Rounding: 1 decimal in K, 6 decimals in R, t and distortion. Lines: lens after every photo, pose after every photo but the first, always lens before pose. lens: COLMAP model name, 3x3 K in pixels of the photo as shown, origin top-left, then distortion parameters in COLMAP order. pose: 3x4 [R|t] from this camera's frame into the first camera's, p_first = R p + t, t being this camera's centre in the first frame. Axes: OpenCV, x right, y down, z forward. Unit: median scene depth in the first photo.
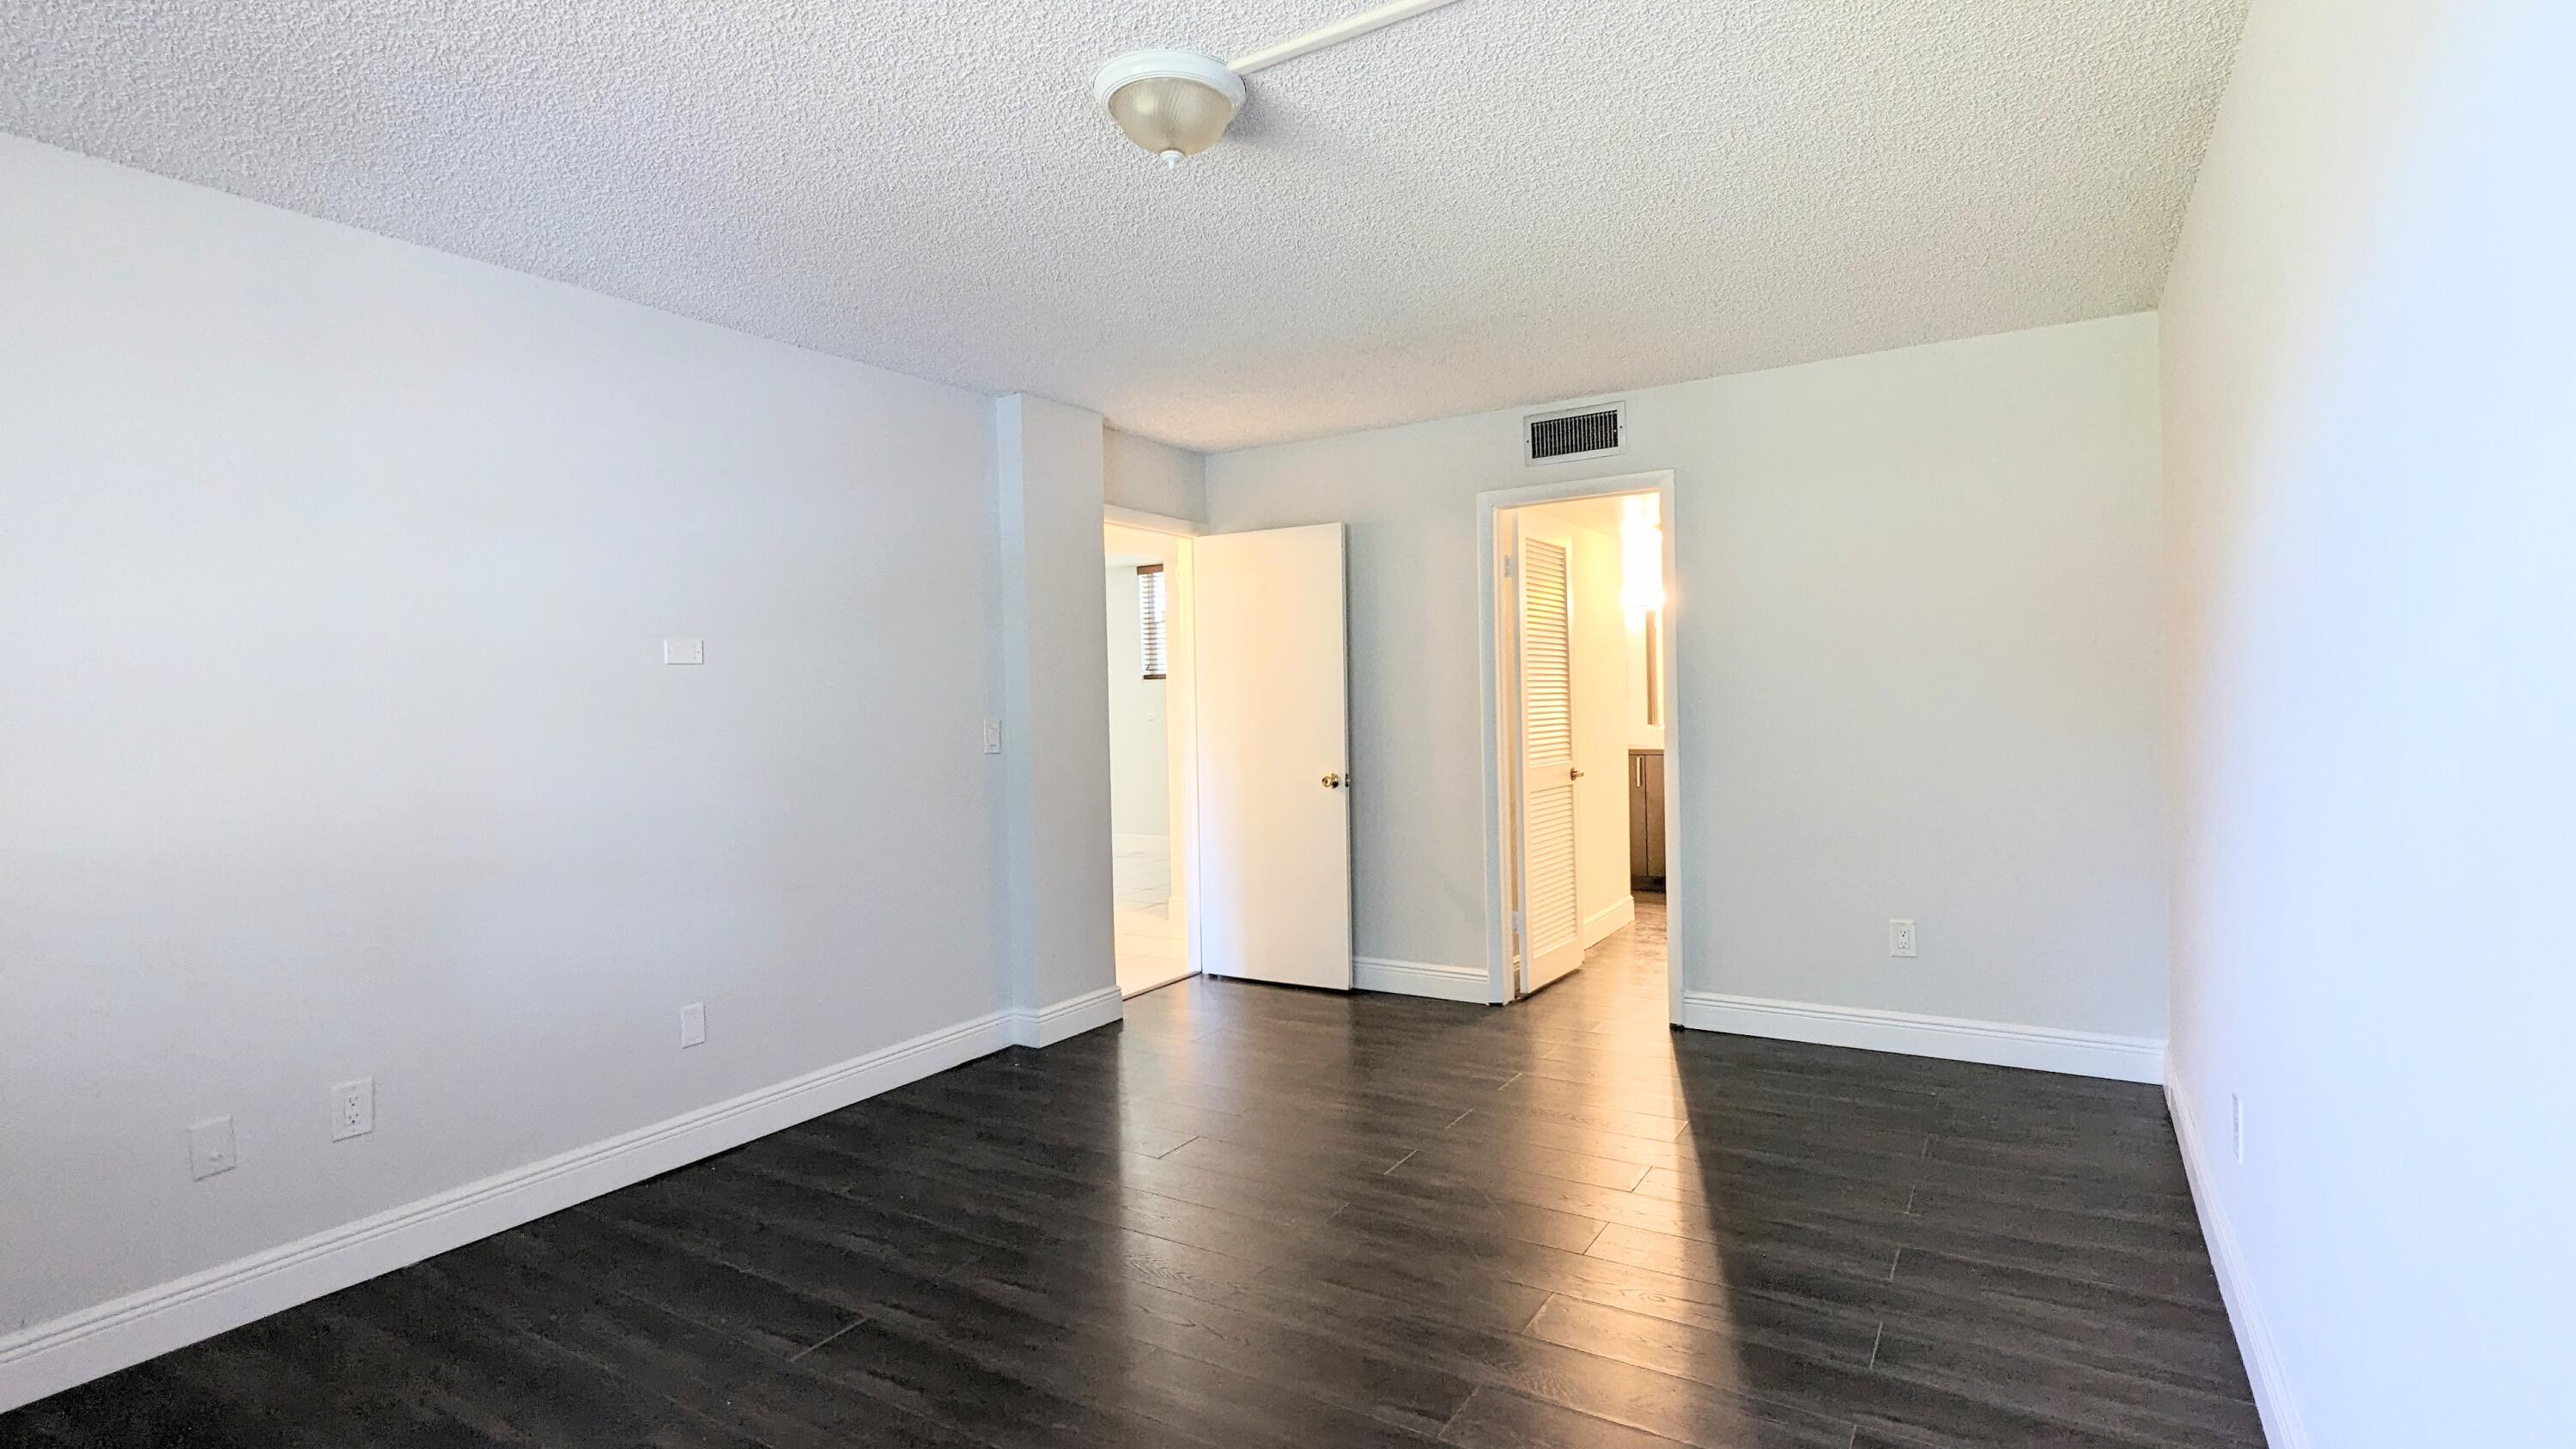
lens RADIAL K [[1220.2, 0, 1294.6], [0, 1220.2, 716.4], [0, 0, 1]] dist [0.005867, 0.000904]
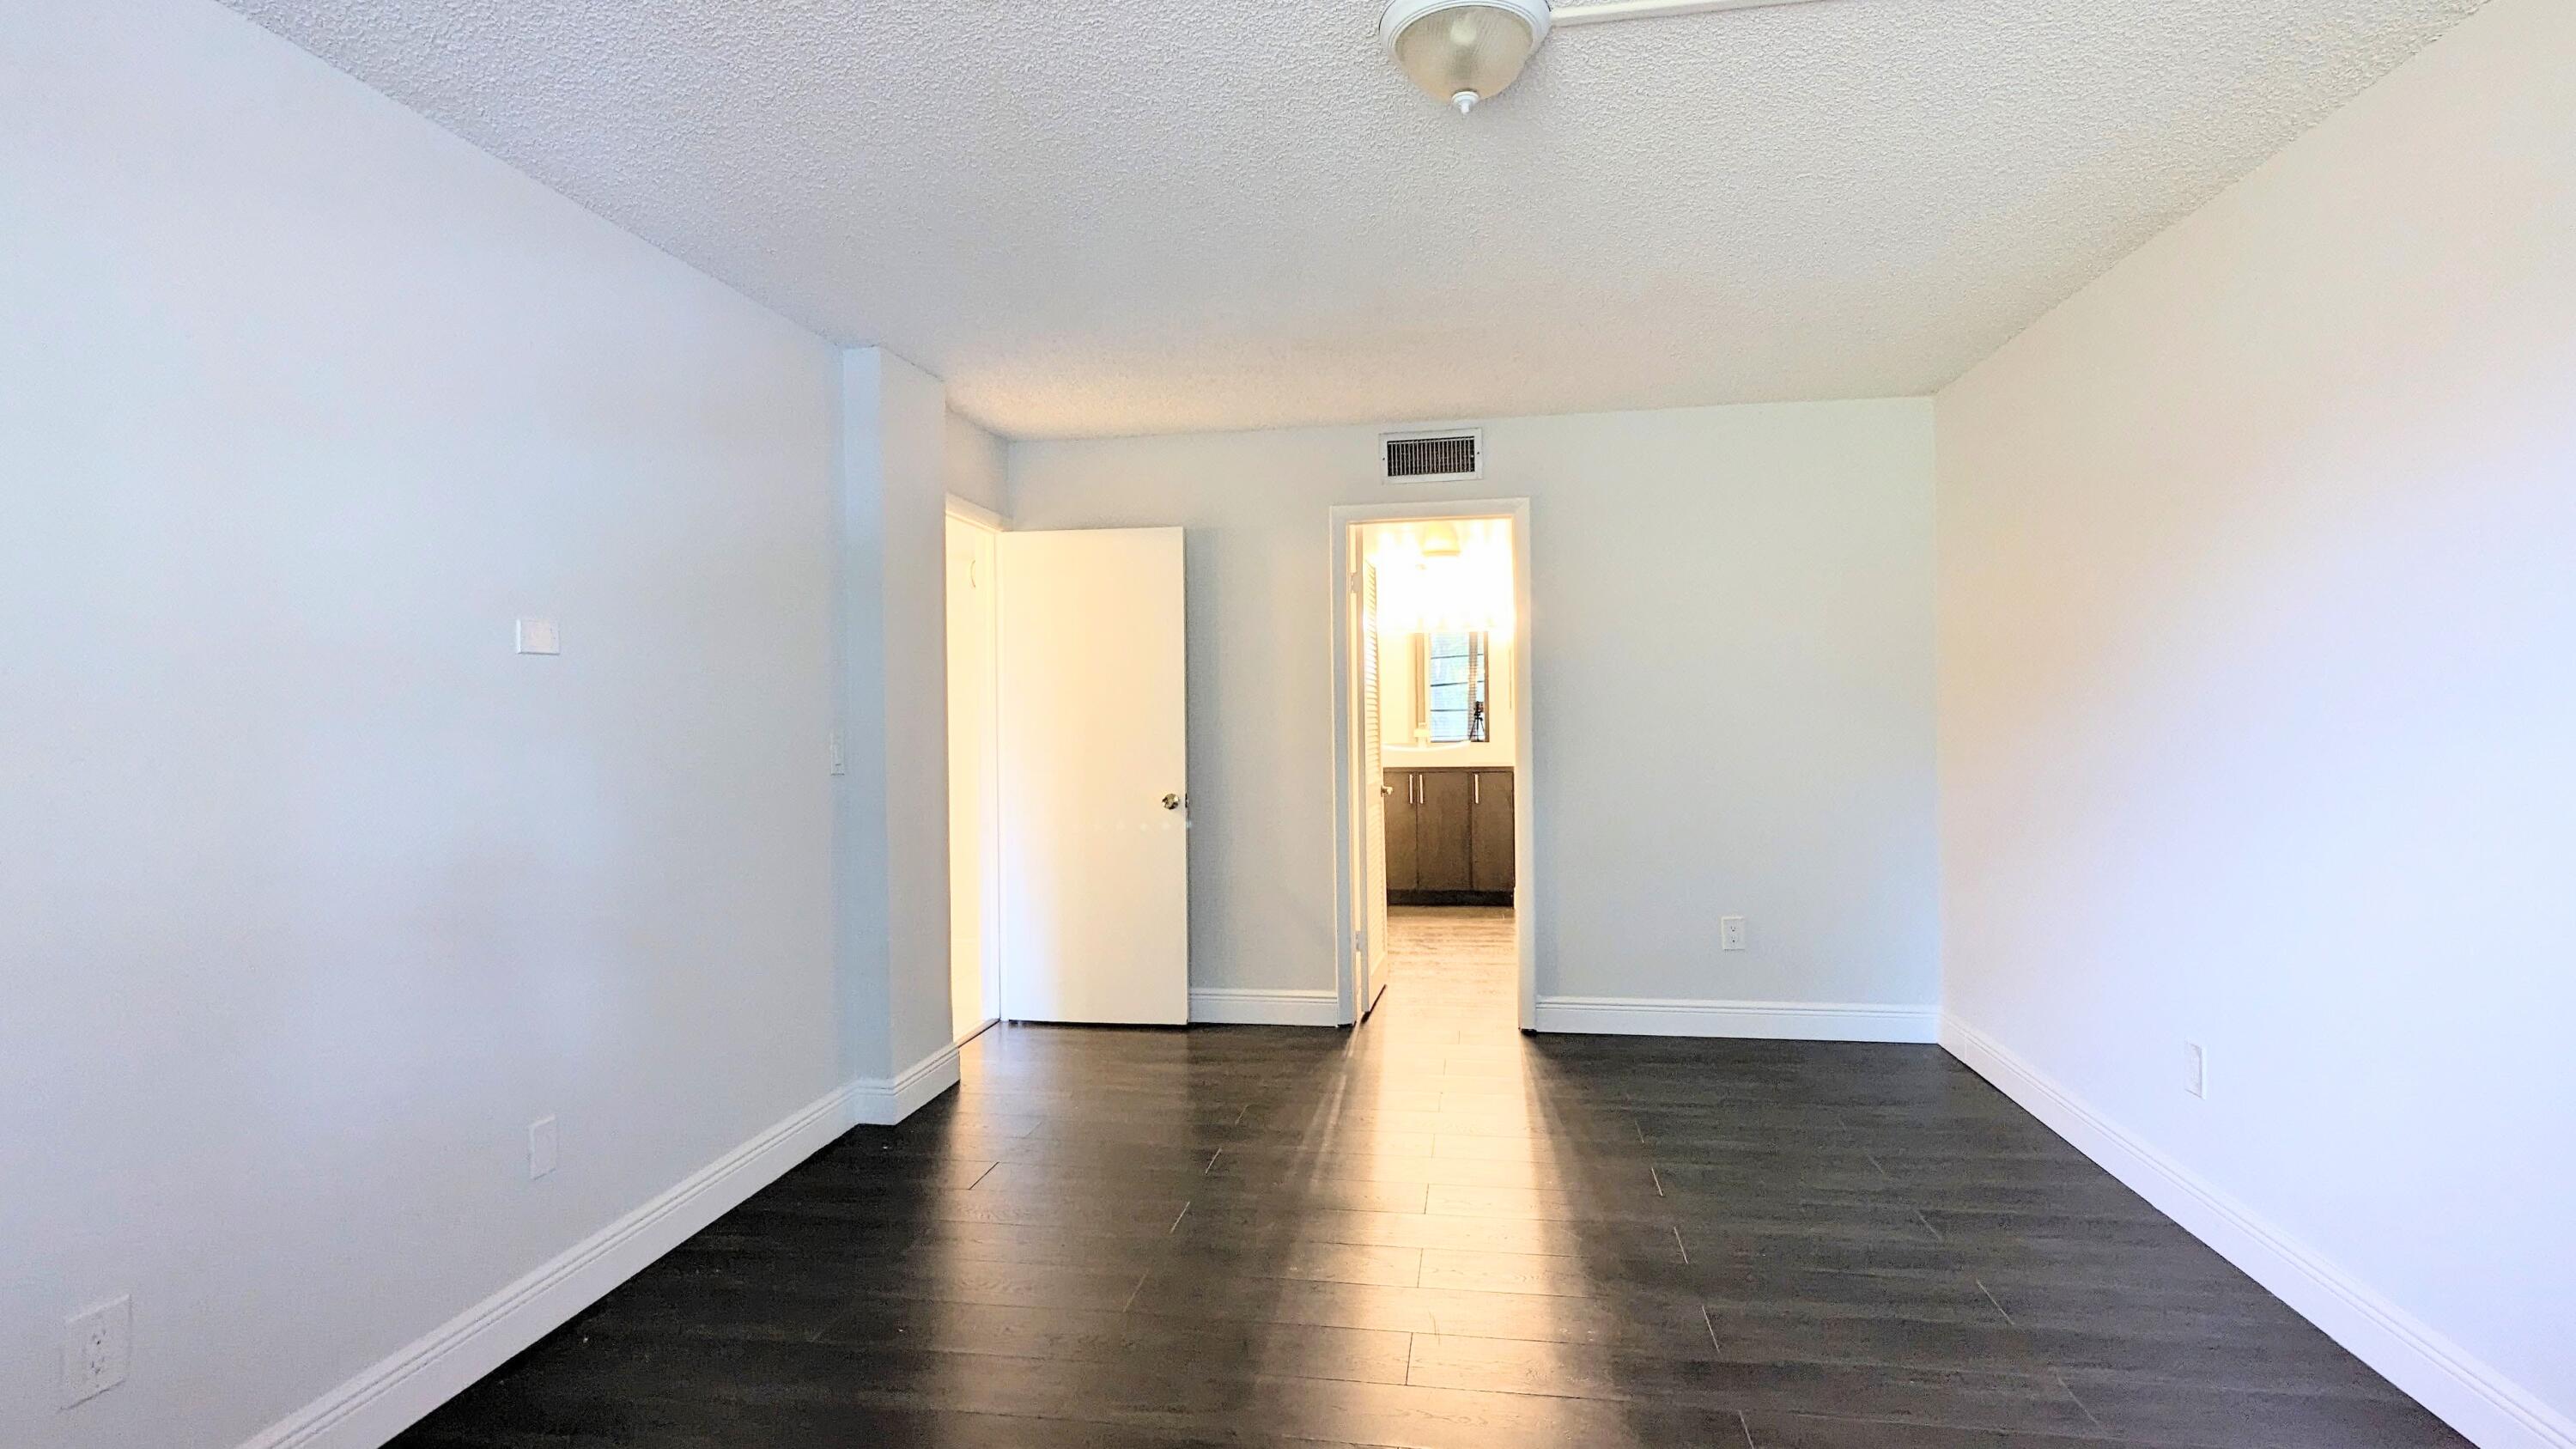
lens RADIAL K [[1220.2, 0, 1288.7], [0, 1220.2, 721.3], [0, 0, 1]] dist [0.005867, 0.000904]
pose [[0.922928, 0.008438, 0.384880, -0.265169], [-0.003235, 0.999894, -0.014165, 0.004512], [-0.384959, 0.011828, 0.922858, 0.108666]]
